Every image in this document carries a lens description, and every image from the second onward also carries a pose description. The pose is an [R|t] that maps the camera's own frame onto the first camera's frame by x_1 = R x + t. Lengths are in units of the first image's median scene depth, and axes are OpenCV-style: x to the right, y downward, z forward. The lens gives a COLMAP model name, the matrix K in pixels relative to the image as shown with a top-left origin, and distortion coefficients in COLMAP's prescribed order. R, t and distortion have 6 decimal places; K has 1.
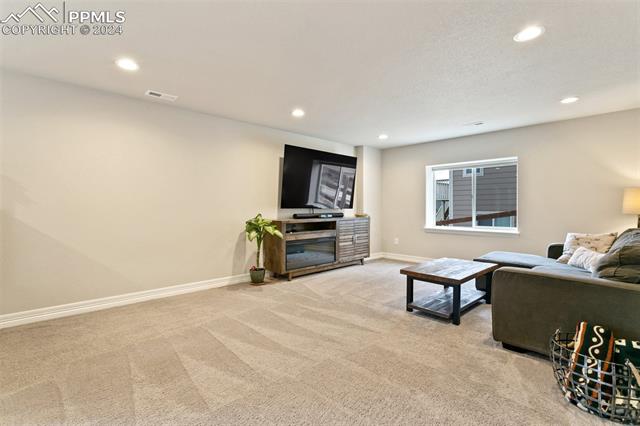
lens RADIAL K [[307.7, 0, 322.2], [0, 307.7, 207.1], [0, 0, 1]] dist [0.001595, 0.000438]
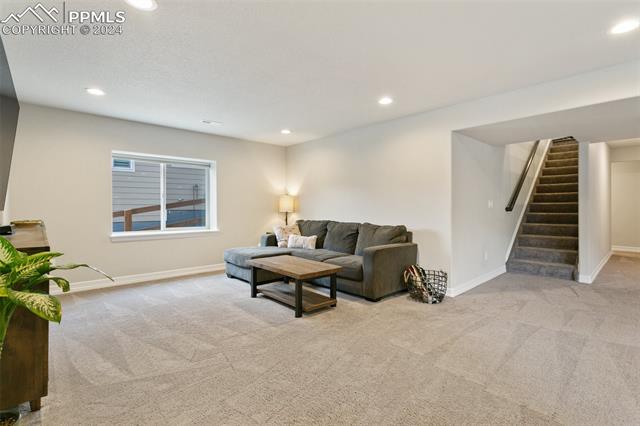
lens RADIAL K [[307.7, 0, 322.2], [0, 307.7, 207.1], [0, 0, 1]] dist [0.001595, 0.000438]
pose [[0.027497, -0.020009, 0.999422, -0.614953], [0.001067, 0.999800, 0.019987, -0.030060], [-0.999621, 0.000517, 0.027513, 0.798495]]
